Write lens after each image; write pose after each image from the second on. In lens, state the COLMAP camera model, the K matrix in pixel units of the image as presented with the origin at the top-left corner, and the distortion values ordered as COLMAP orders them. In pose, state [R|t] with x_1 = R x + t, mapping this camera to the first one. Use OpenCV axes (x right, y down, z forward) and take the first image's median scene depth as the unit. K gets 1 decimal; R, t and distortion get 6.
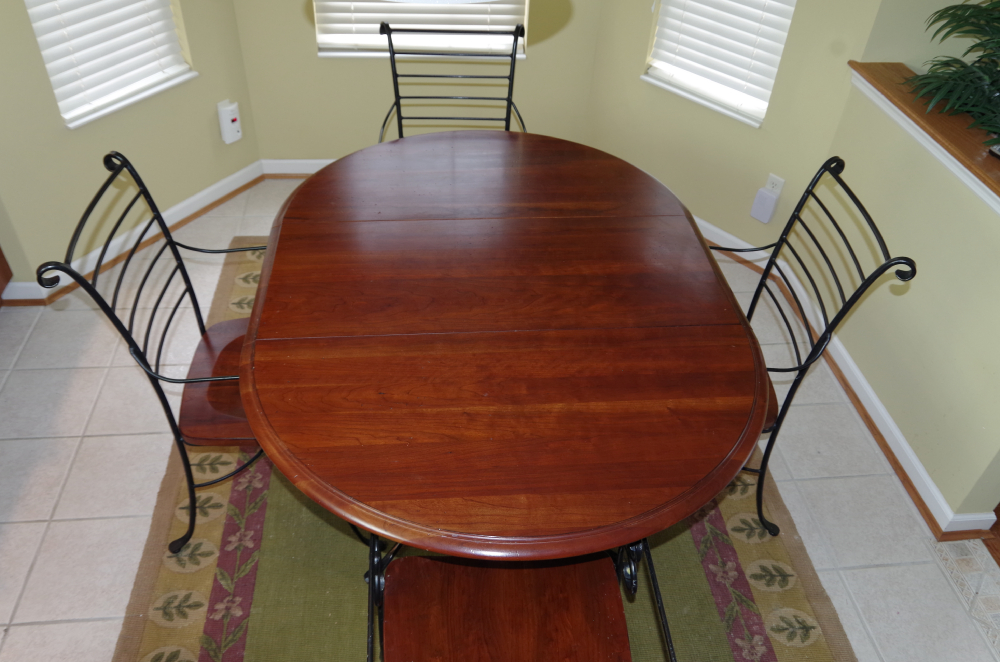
lens RADIAL K [[773.3, 0, 495.3], [0, 773.3, 338.4], [0, 0, 1]] dist [-0.012084, 0.000171]
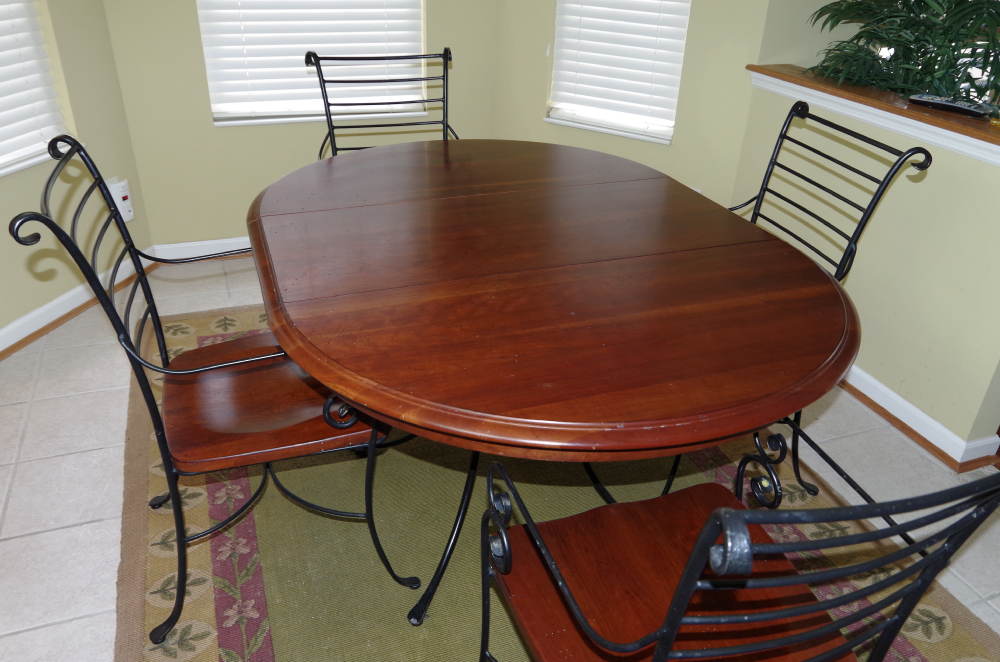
lens RADIAL K [[773.3, 0, 495.3], [0, 773.3, 338.4], [0, 0, 1]] dist [-0.012084, 0.000171]
pose [[0.966909, -0.134789, 0.216606, -0.208698], [0.173689, 0.969678, -0.171921, 0.168658], [-0.186865, 0.203854, 0.961002, 0.121812]]
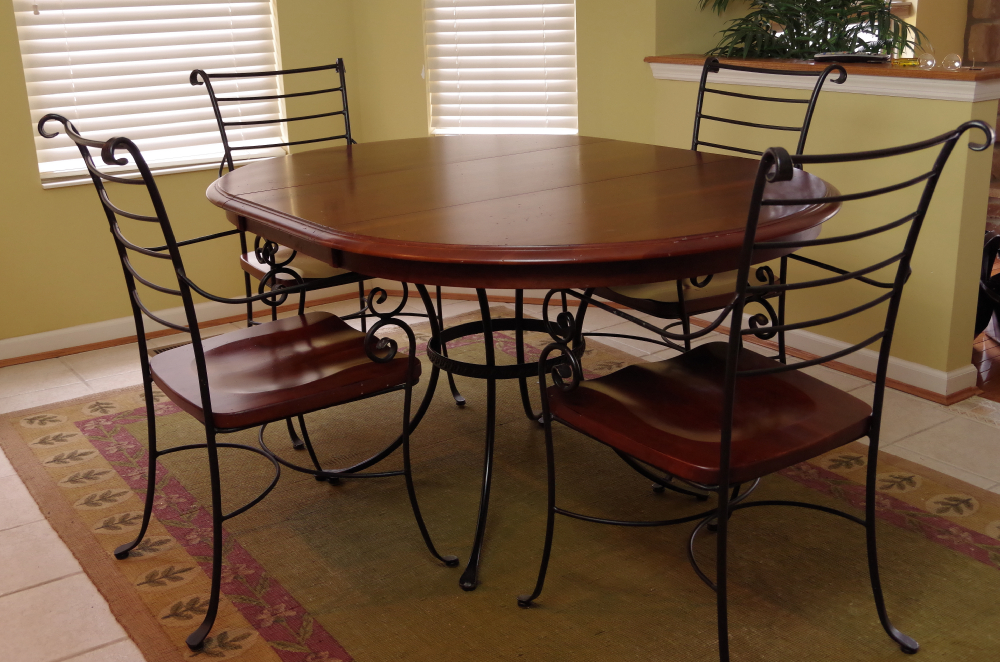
lens RADIAL K [[1130.7, 0, 497.4], [0, 1130.7, 337.7], [0, 0, 1]] dist [-0.022463, -0.014401]
pose [[0.871981, -0.213551, 0.440507, -0.554280], [0.369661, 0.877155, -0.306511, 0.432432], [-0.320937, 0.430110, 0.843804, -0.057471]]
